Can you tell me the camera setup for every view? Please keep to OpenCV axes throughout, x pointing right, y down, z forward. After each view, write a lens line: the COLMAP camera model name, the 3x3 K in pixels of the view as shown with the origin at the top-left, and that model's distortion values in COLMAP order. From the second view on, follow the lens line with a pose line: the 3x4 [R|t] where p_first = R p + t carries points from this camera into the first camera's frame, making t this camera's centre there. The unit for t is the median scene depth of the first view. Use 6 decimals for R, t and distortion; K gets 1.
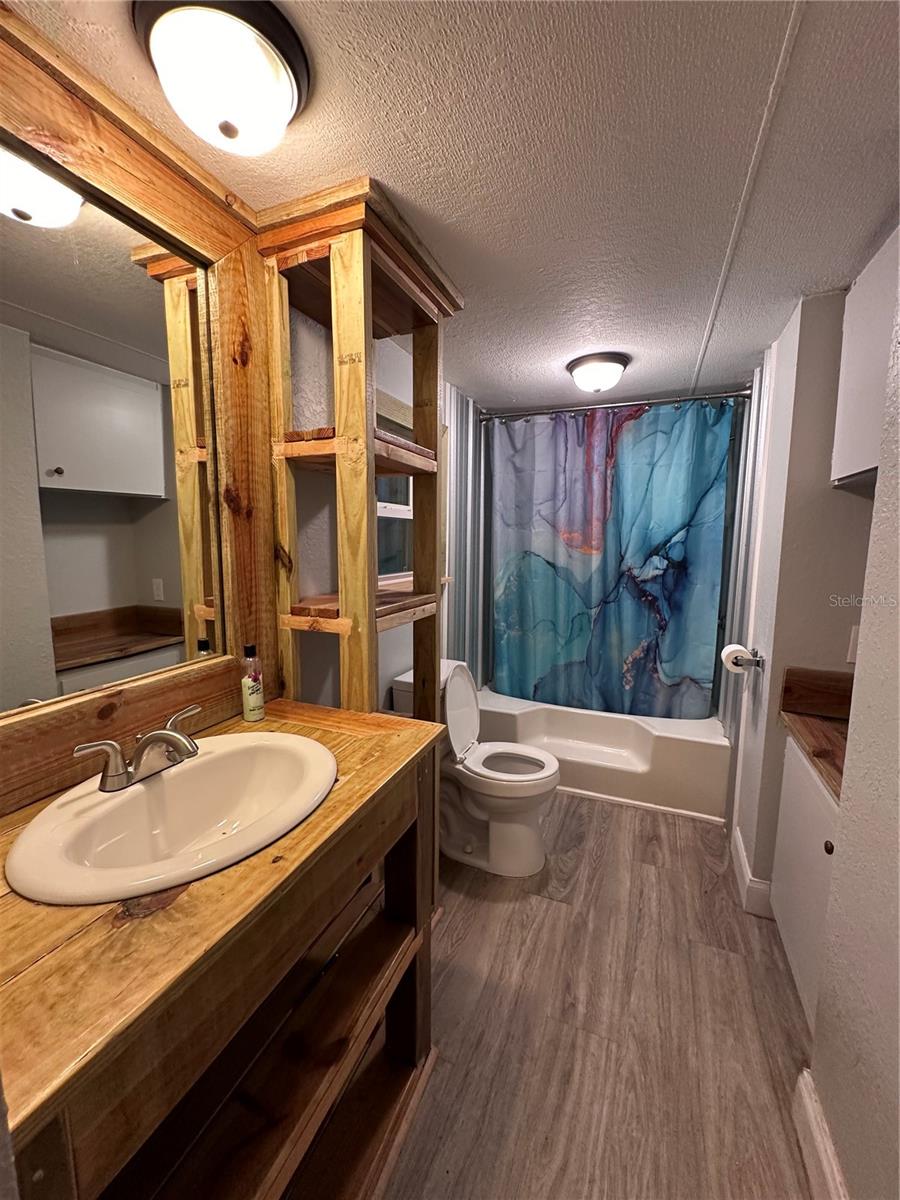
lens RADIAL K [[475.6, 0, 450.0], [0, 475.6, 600.0], [0, 0, 1]] dist [-0.002540, 0.000283]
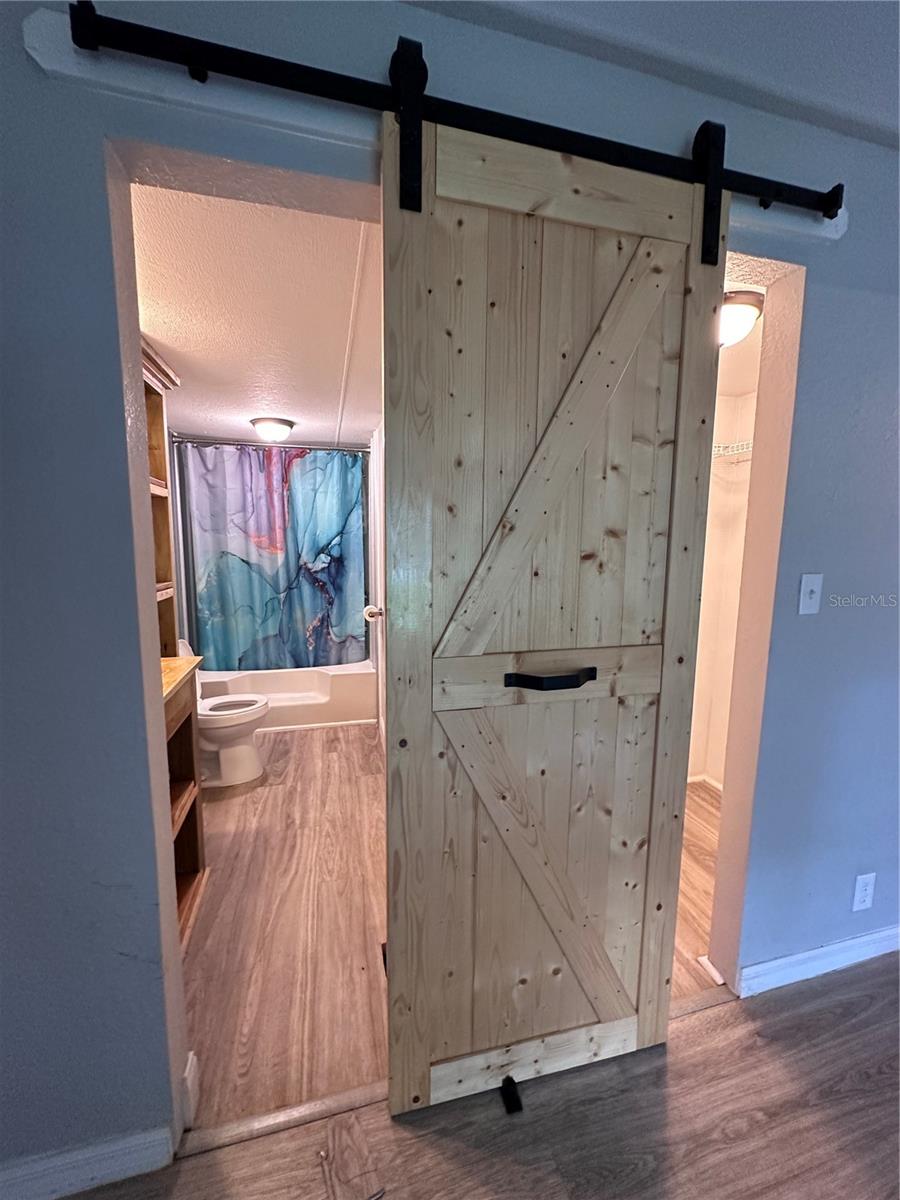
lens RADIAL K [[475.6, 0, 450.0], [0, 475.6, 600.0], [0, 0, 1]] dist [-0.002540, 0.000283]
pose [[0.794067, -0.071812, 0.603573, -0.140861], [0.072929, 0.997079, 0.022684, 0.042271], [-0.603439, 0.026006, 0.796985, -0.380576]]
